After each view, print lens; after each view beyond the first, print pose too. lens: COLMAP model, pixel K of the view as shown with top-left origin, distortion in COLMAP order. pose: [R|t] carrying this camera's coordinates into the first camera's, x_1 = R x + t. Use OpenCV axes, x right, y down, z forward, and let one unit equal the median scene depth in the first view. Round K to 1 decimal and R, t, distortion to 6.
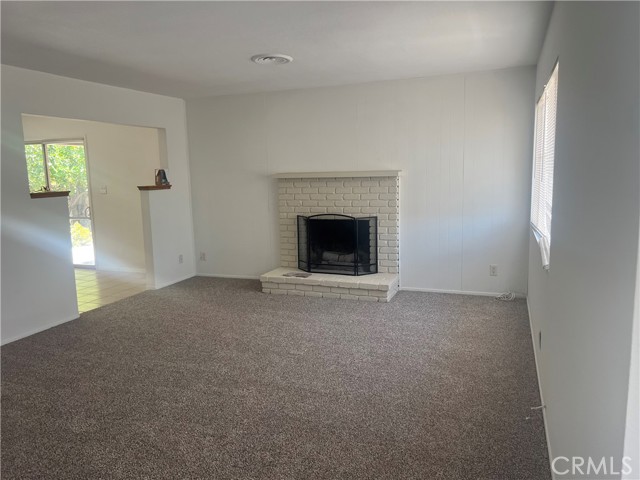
lens RADIAL K [[483.8, 0, 320.0], [0, 483.8, 240.0], [0, 0, 1]] dist [0.103926, -0.147991]
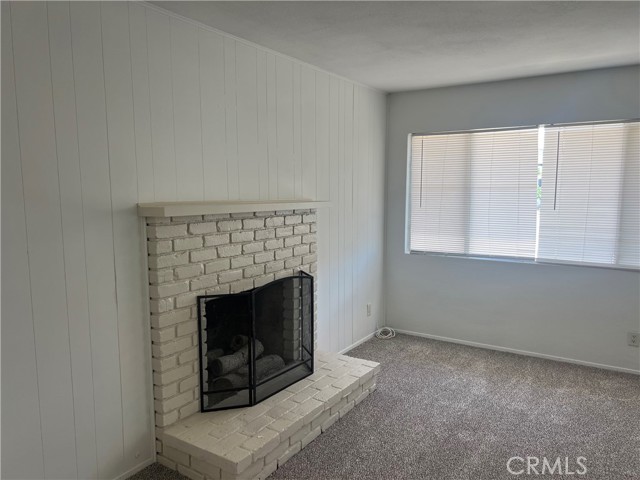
lens RADIAL K [[483.8, 0, 320.0], [0, 483.8, 240.0], [0, 0, 1]] dist [0.103926, -0.147991]
pose [[0.203082, -0.080177, 0.975874, -0.467672], [0.142853, 0.988404, 0.051478, -0.111193], [-0.968685, 0.128953, 0.212181, 0.788685]]
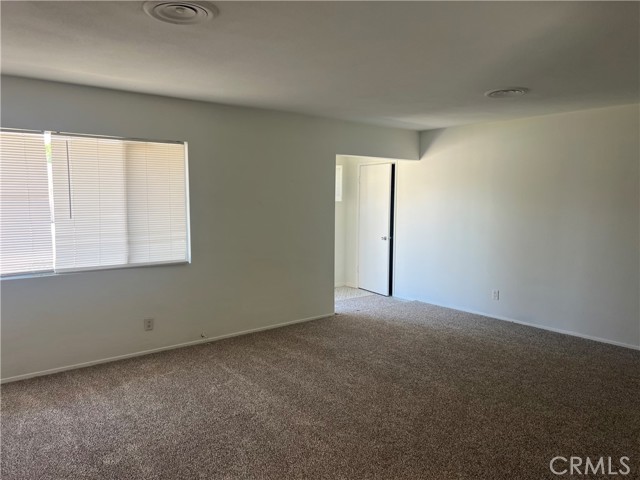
lens RADIAL K [[483.8, 0, 320.0], [0, 483.8, 240.0], [0, 0, 1]] dist [0.103926, -0.147991]
pose [[-0.870027, -0.022124, 0.492508, -0.364143], [0.091783, 0.974259, 0.205901, -0.152761], [-0.484386, 0.224343, -0.845601, 1.041748]]
